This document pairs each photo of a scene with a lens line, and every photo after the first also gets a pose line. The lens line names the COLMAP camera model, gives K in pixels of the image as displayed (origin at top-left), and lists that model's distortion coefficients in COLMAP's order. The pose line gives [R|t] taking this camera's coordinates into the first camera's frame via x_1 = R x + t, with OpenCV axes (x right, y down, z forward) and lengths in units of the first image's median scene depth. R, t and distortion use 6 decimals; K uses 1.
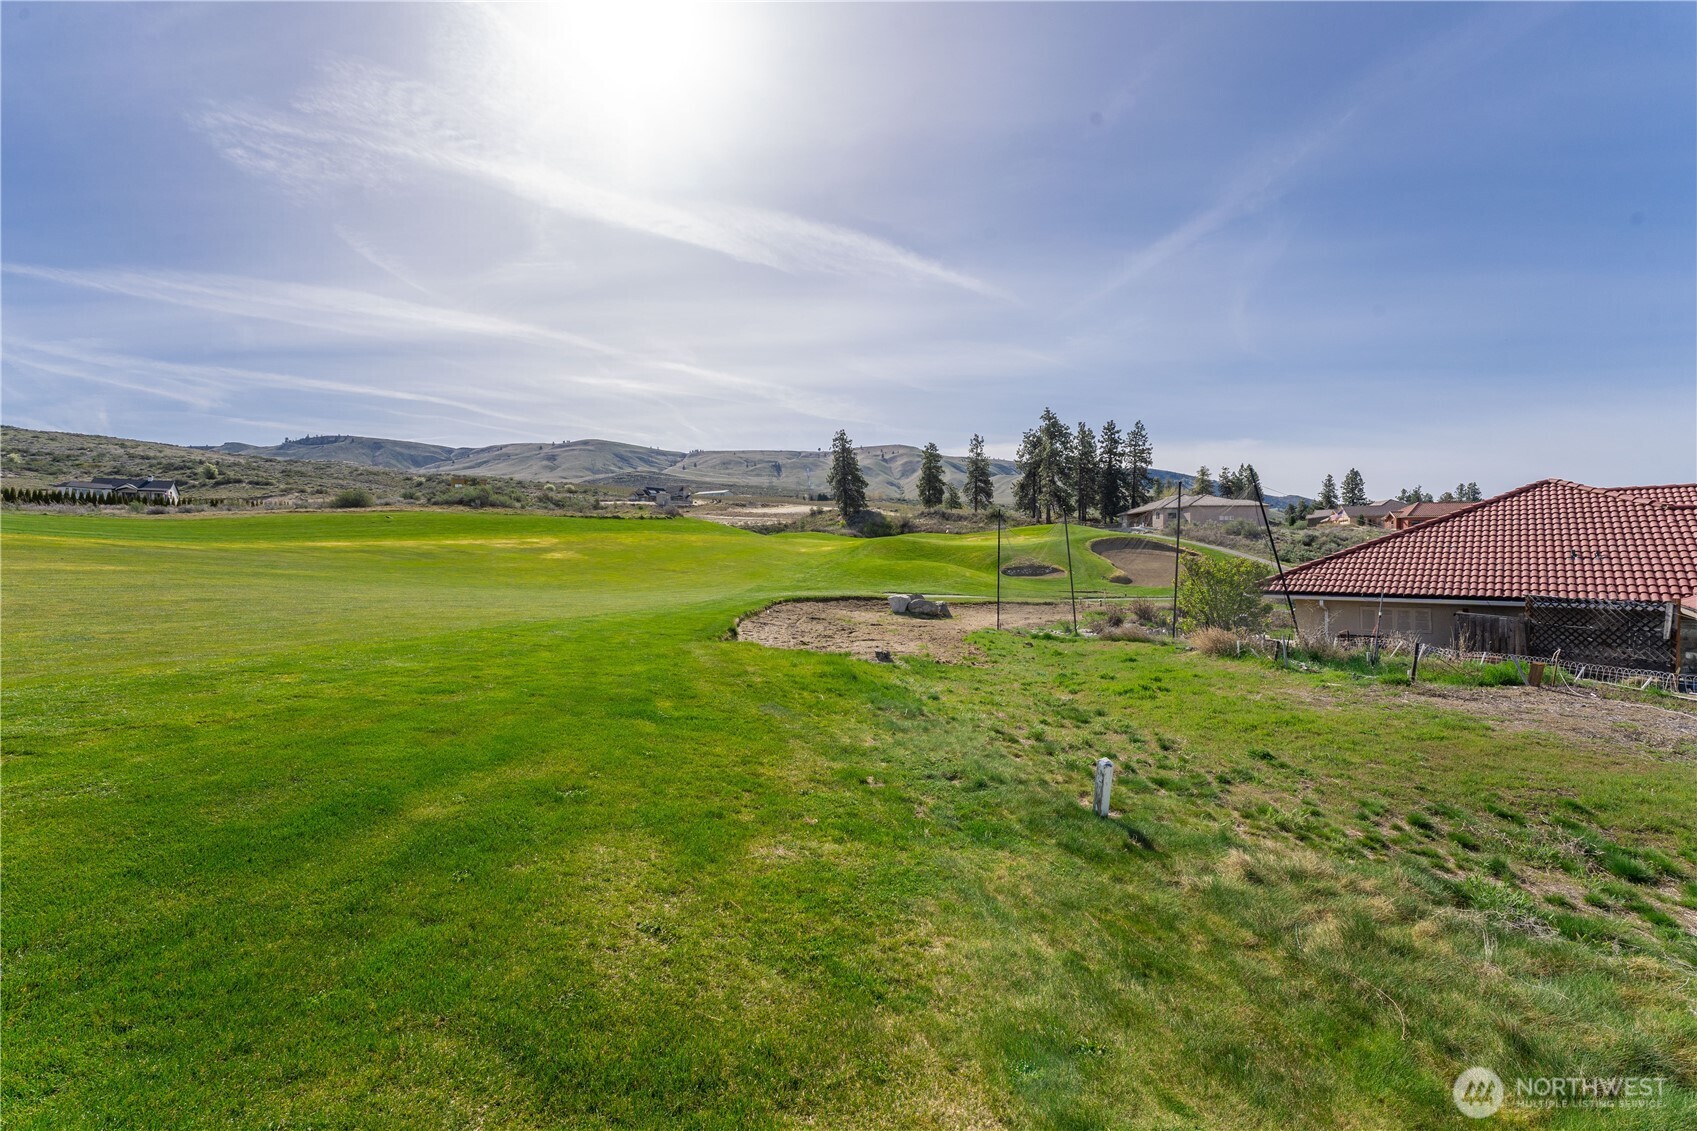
lens RADIAL K [[681.7, 0, 844.1], [0, 681.7, 559.6], [0, 0, 1]] dist [0.005391, -0.000776]
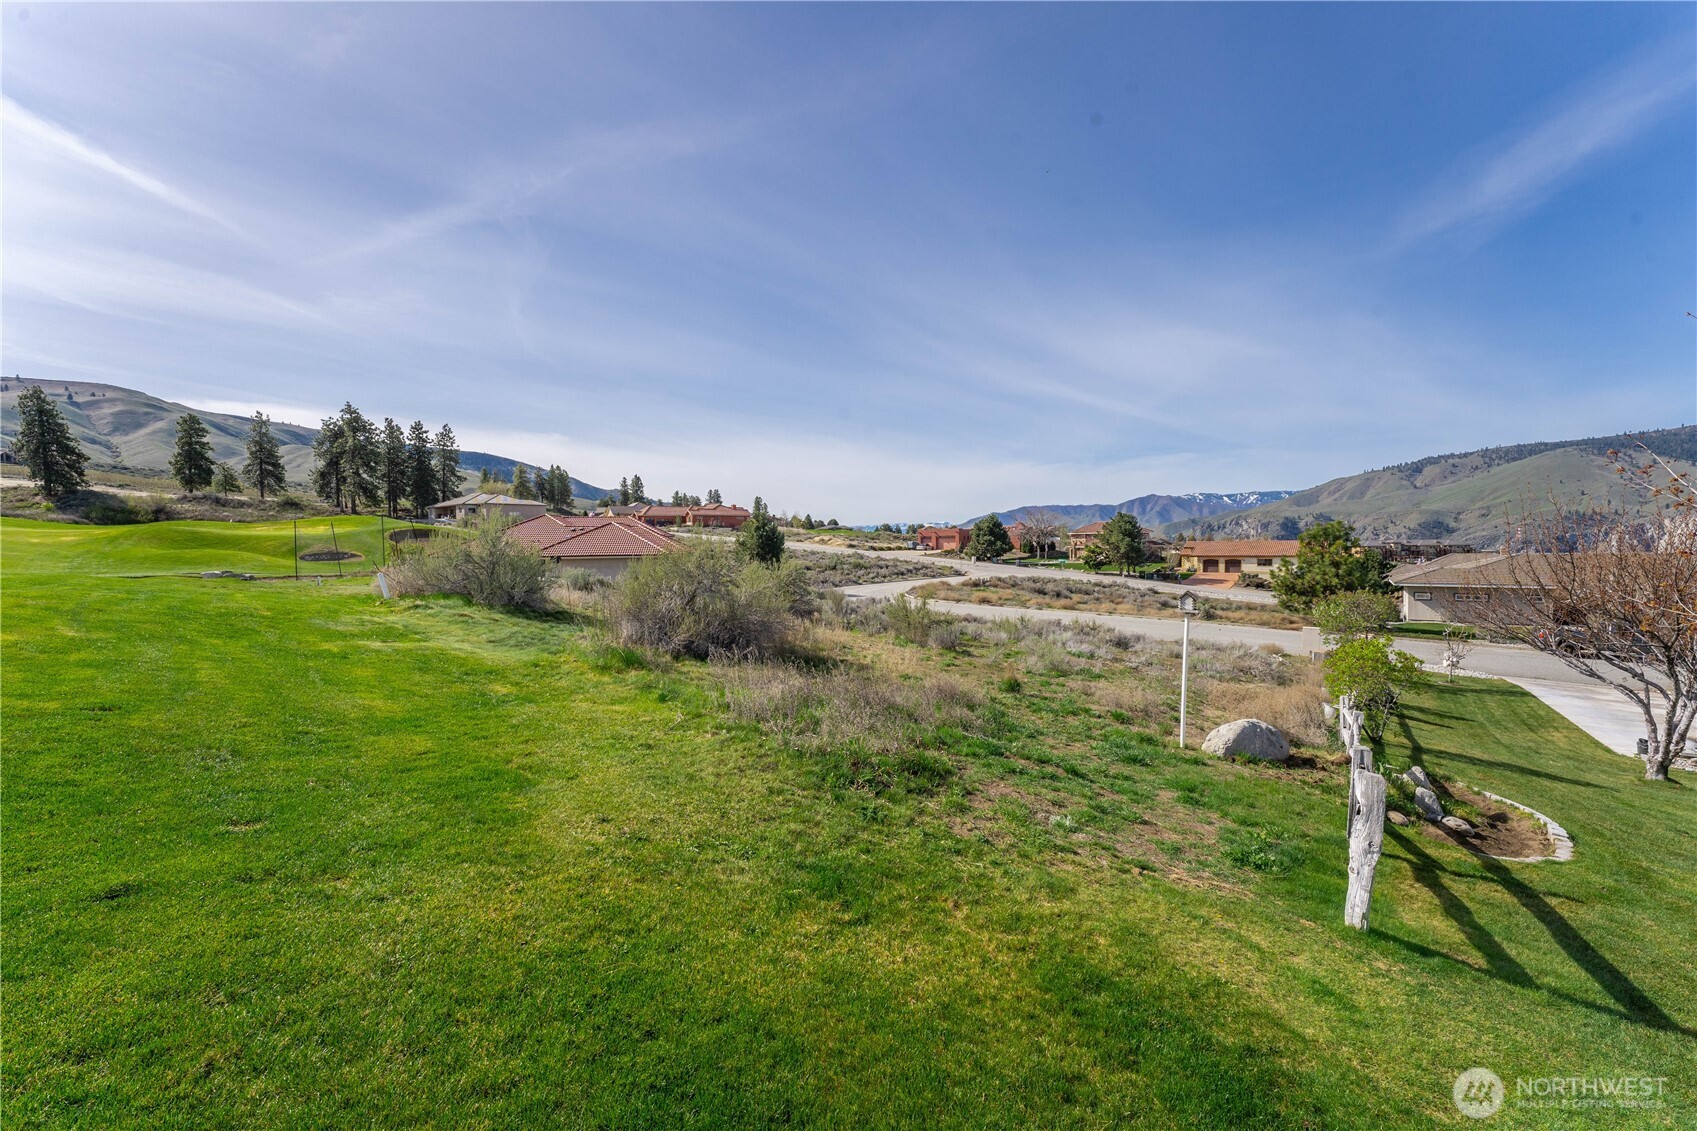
lens RADIAL K [[681.7, 0, 848.8], [0, 681.7, 567.1], [0, 0, 1]] dist [0.005391, -0.000776]
pose [[0.619807, -0.037479, 0.783859, -0.065193], [0.014049, 0.999229, 0.036668, 0.002208], [-0.784628, -0.011715, 0.619856, -0.290352]]
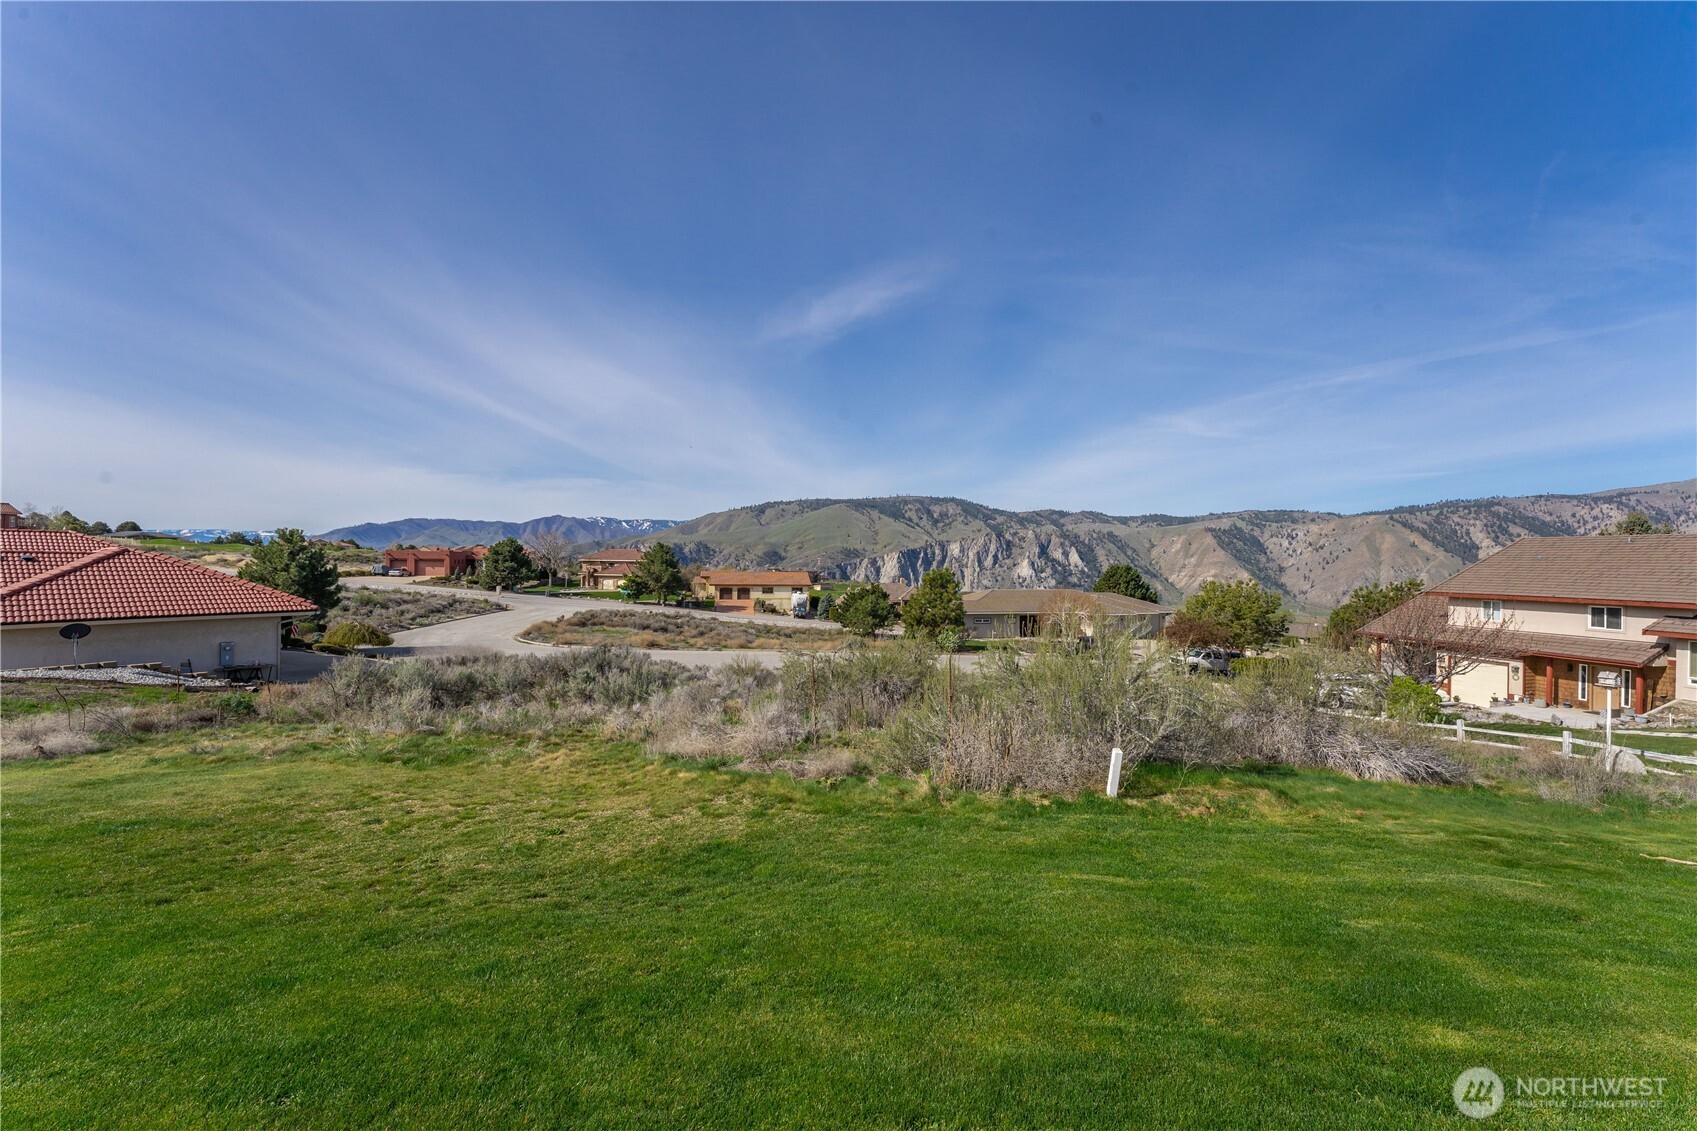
lens RADIAL K [[681.7, 0, 849.5], [0, 681.7, 560.0], [0, 0, 1]] dist [0.005391, -0.000776]
pose [[-0.155181, 0.000031, 0.987886, -0.080412], [-0.011572, 0.999931, -0.001849, -0.011012], [-0.987818, -0.011719, -0.155170, -0.103533]]
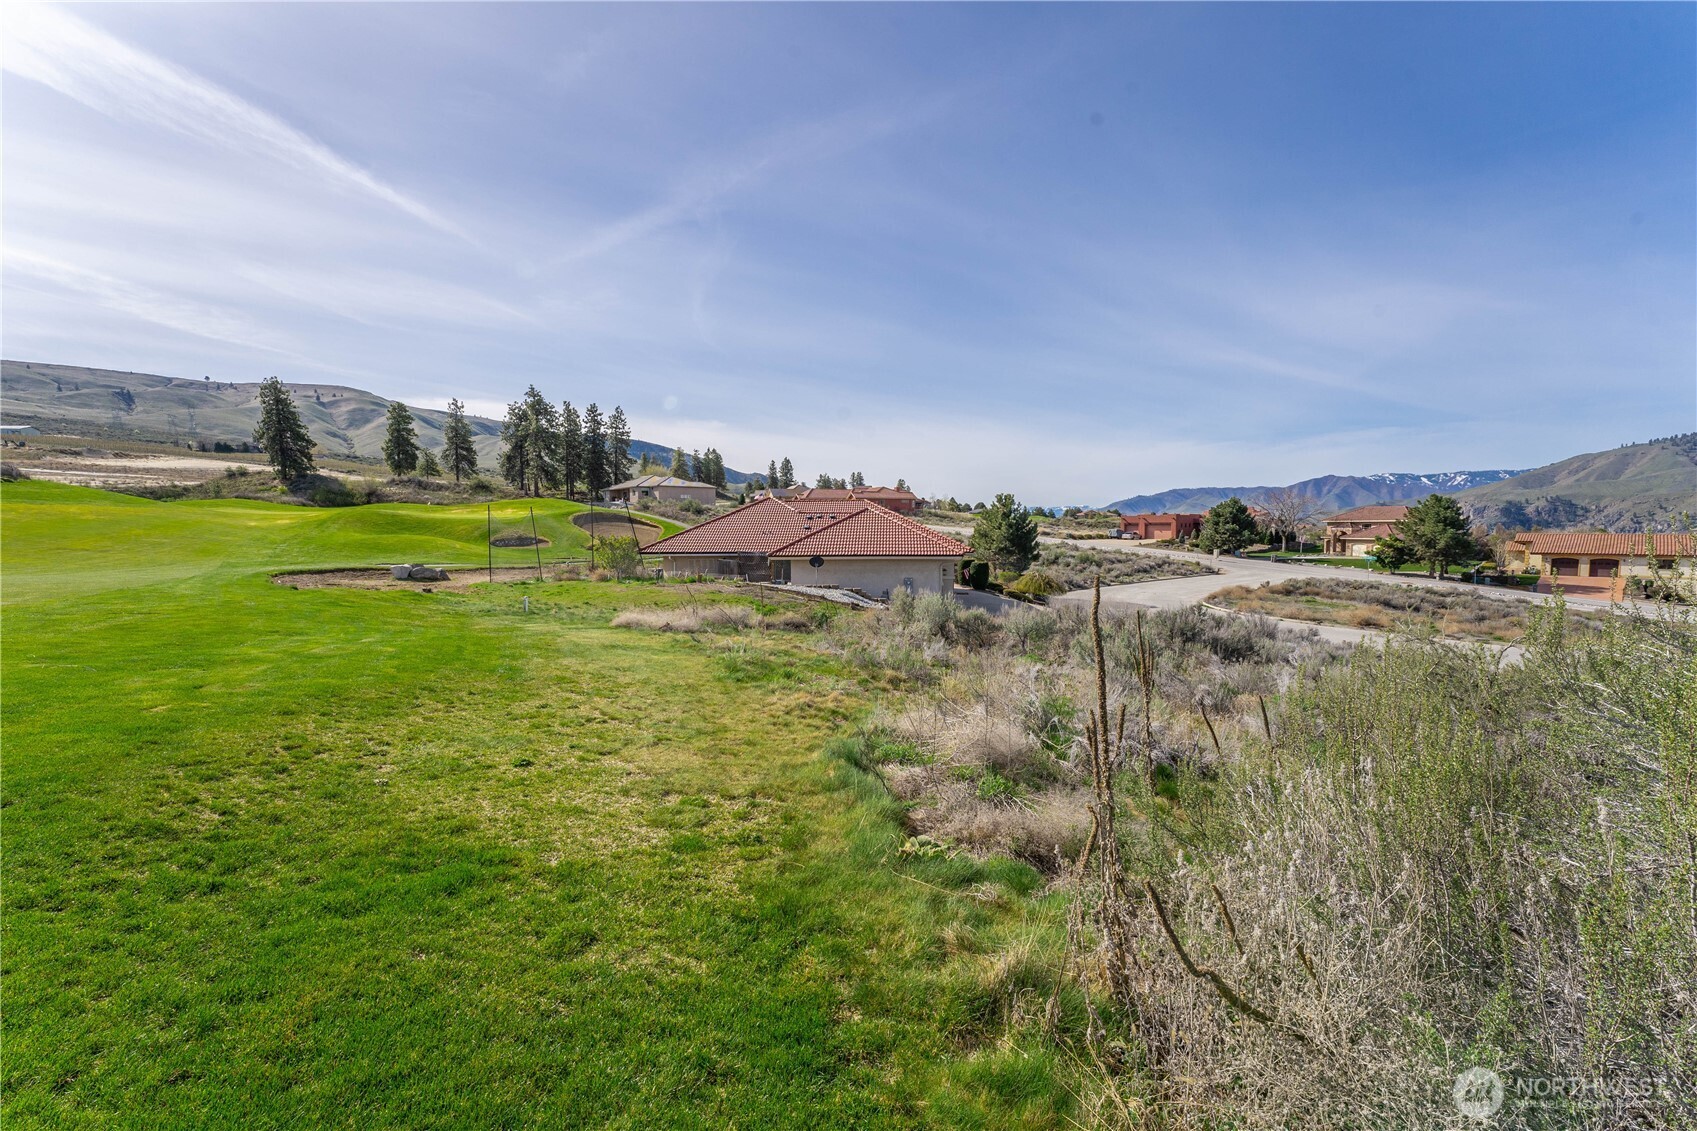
lens RADIAL K [[681.7, 0, 844.8], [0, 681.7, 570.3], [0, 0, 1]] dist [0.005391, -0.000776]
pose [[0.760415, -0.045433, 0.647846, -0.032337], [0.005251, 0.997948, 0.063822, -0.003780], [-0.649416, -0.045129, 0.759093, -0.136845]]
